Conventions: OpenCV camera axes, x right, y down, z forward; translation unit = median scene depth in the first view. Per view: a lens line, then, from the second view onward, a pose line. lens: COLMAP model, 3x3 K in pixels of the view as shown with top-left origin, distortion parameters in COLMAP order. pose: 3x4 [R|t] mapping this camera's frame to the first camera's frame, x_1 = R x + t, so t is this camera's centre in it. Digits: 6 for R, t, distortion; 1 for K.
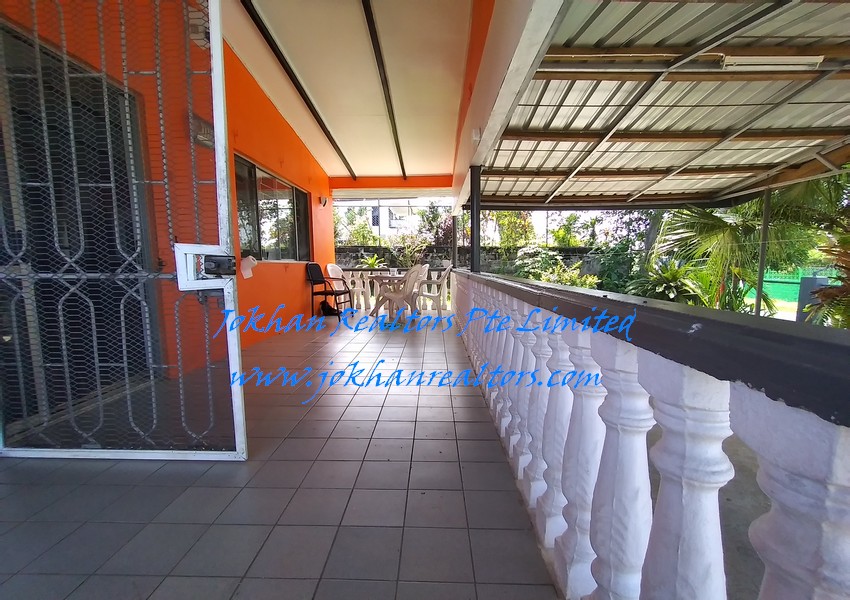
lens RADIAL K [[380.6, 0, 430.5], [0, 380.6, 298.1], [0, 0, 1]] dist [0.001775, -0.001702]
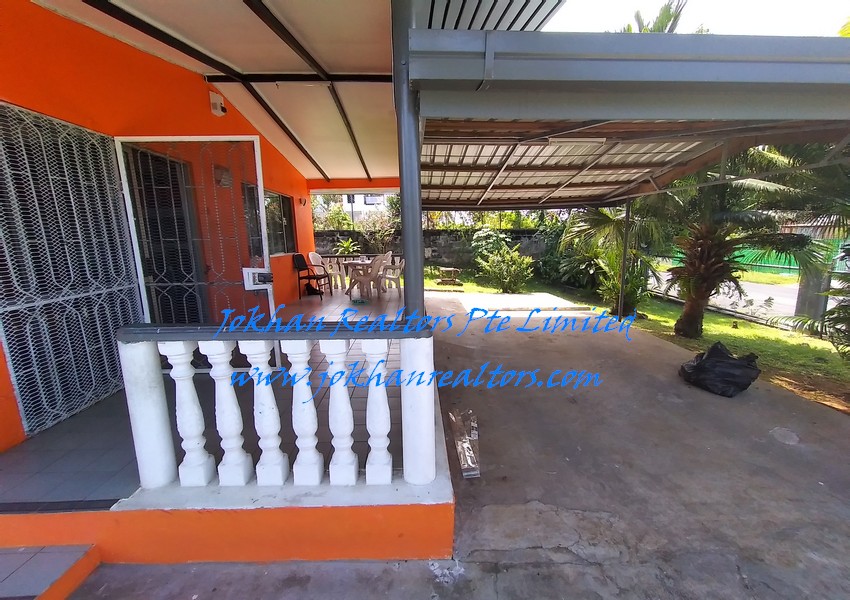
lens RADIAL K [[380.6, 0, 422.8], [0, 380.6, 307.6], [0, 0, 1]] dist [0.001775, -0.001702]
pose [[0.999234, -0.024211, 0.030754, 0.055839], [0.021168, 0.995187, 0.095682, -0.024204], [-0.032923, -0.094958, 0.994937, -0.258544]]
